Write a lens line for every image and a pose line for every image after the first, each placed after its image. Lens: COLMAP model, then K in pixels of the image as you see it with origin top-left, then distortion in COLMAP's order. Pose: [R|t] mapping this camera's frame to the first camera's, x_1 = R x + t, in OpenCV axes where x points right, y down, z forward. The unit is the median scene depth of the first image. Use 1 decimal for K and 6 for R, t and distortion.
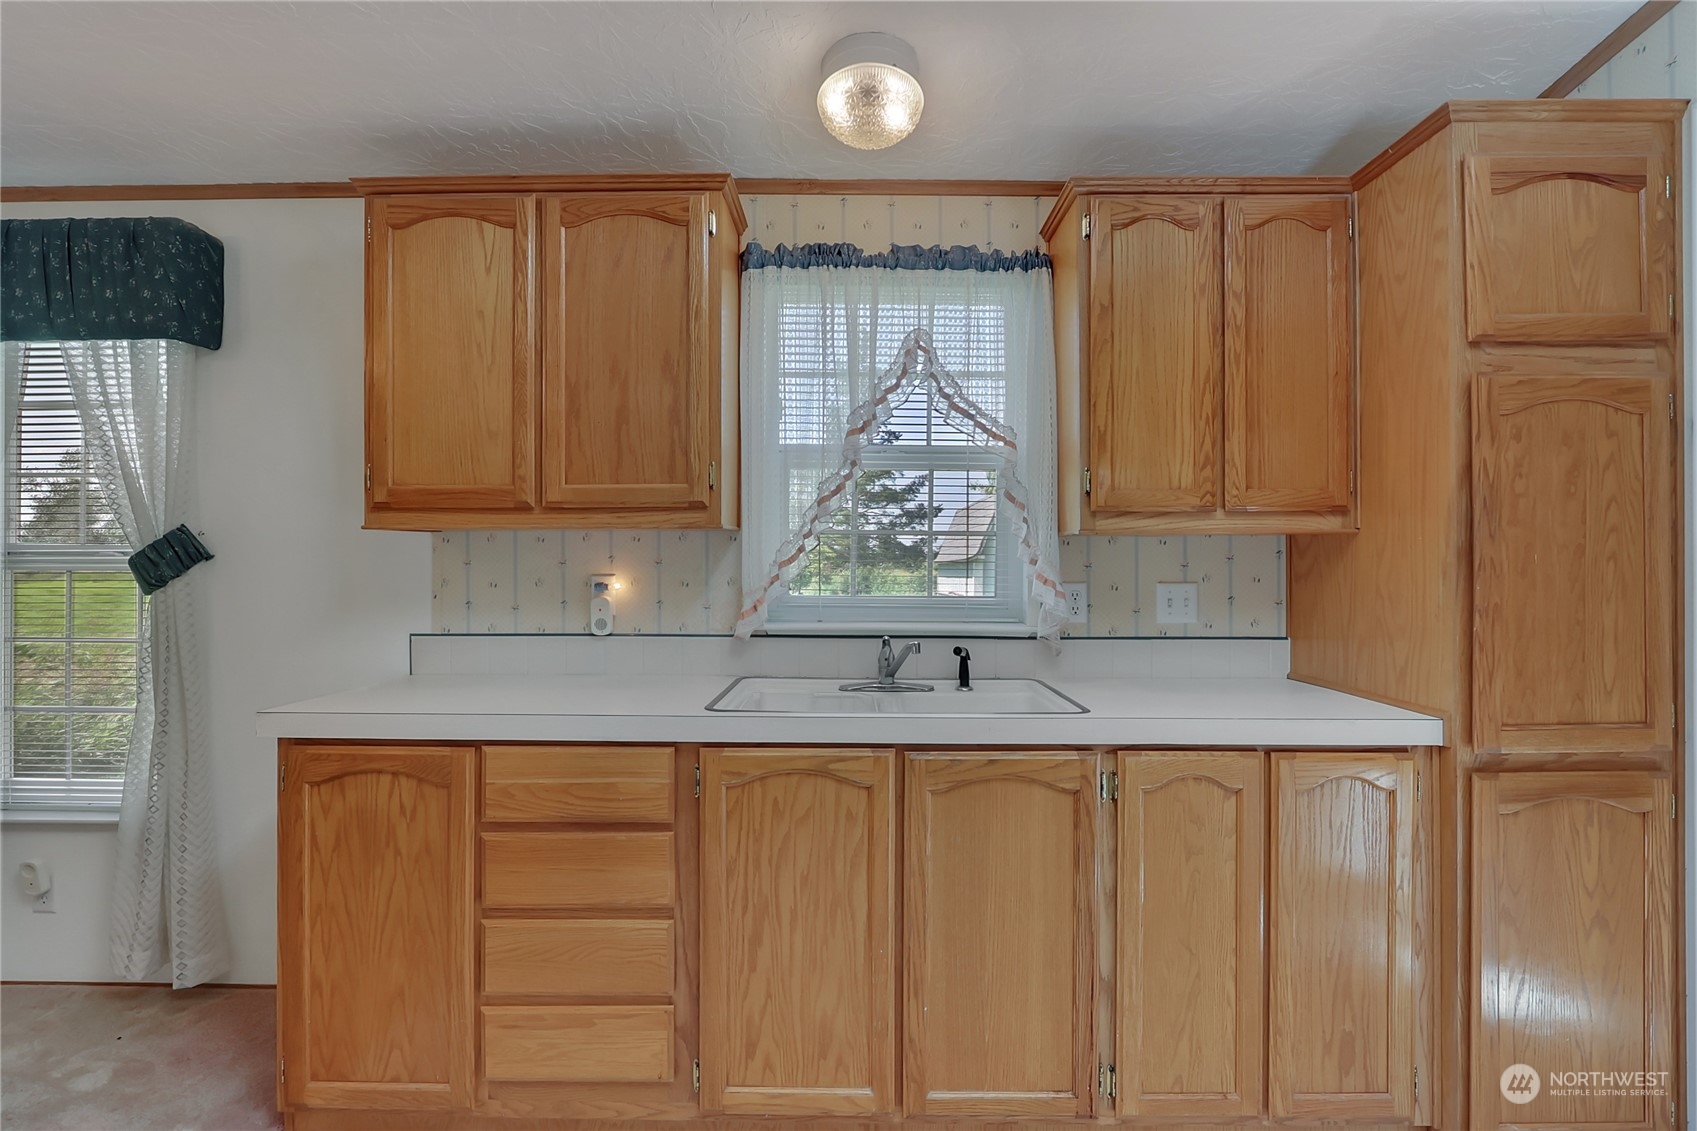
lens RADIAL K [[818.6, 0, 845.8], [0, 818.6, 556.2], [0, 0, 1]] dist [-0.018065, 0.004751]
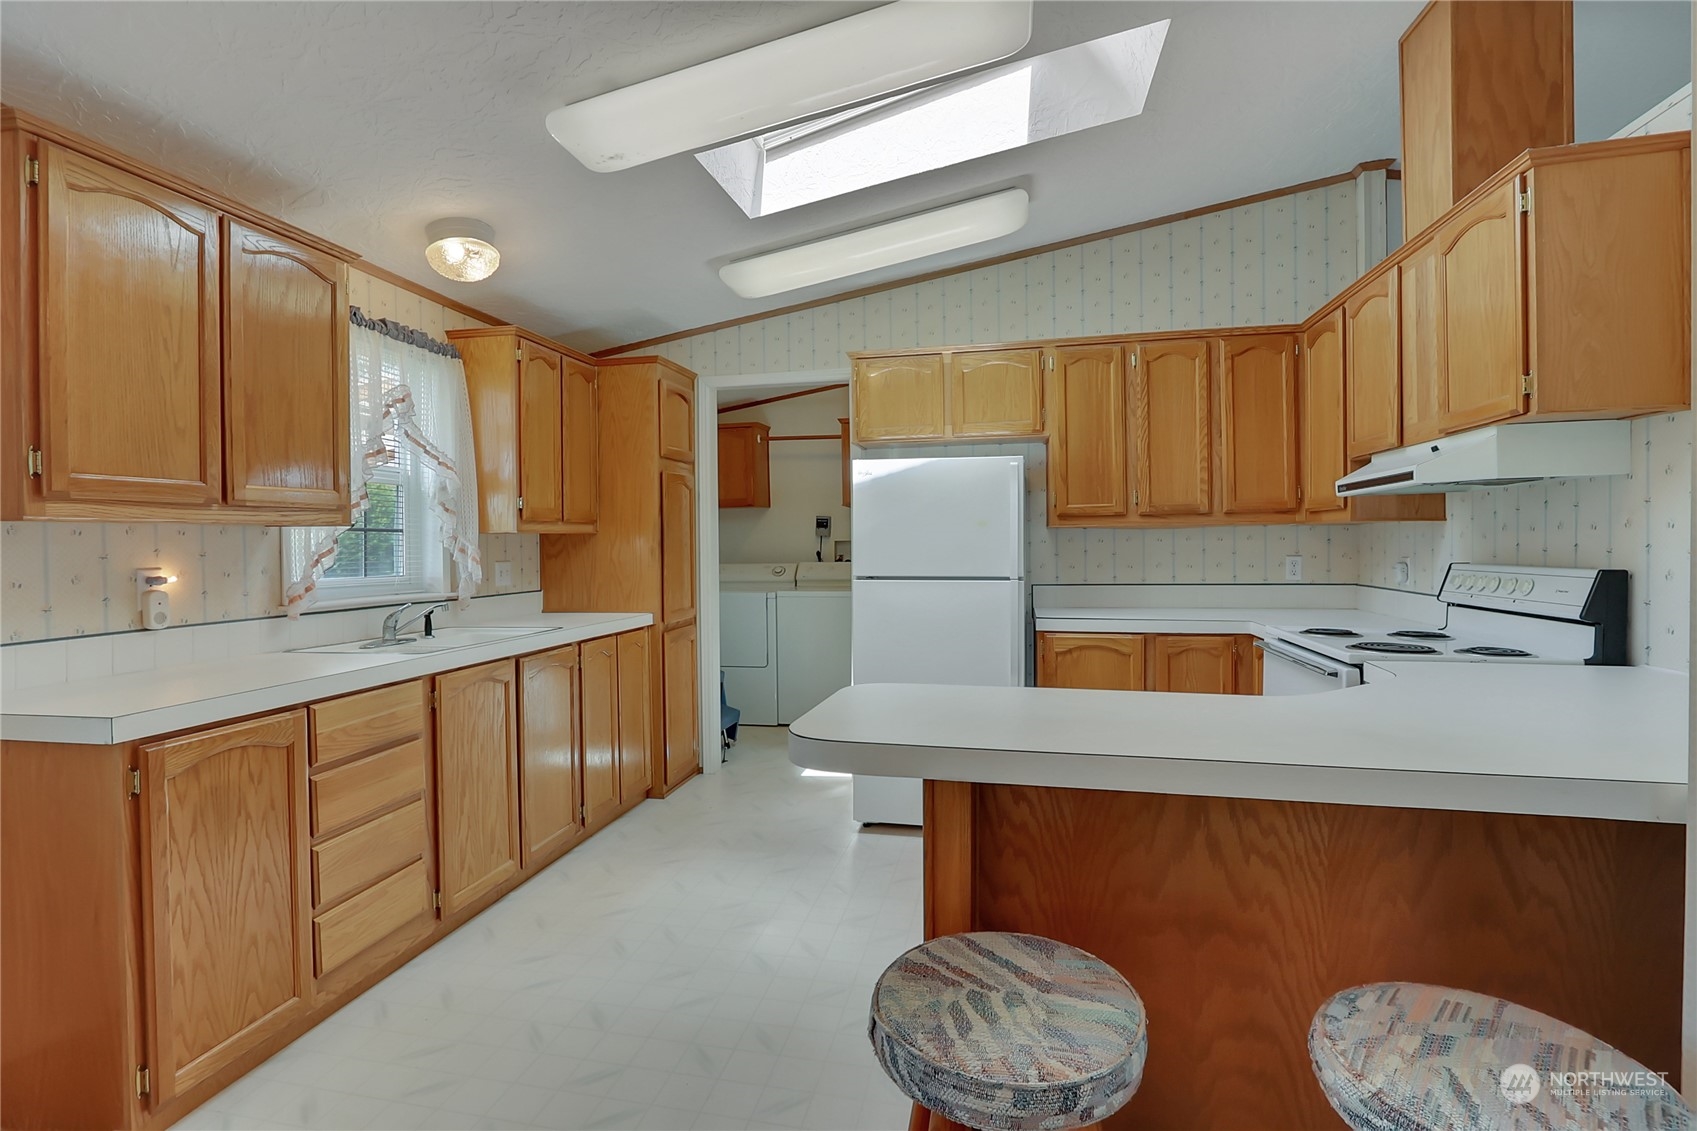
lens RADIAL K [[818.6, 0, 835.4], [0, 818.6, 552.8], [0, 0, 1]] dist [-0.018065, 0.004751]
pose [[0.206649, -0.016344, 0.978279, -1.334578], [0.007079, 0.999859, 0.015210, -0.006545], [-0.978389, 0.003782, 0.206736, -0.014763]]
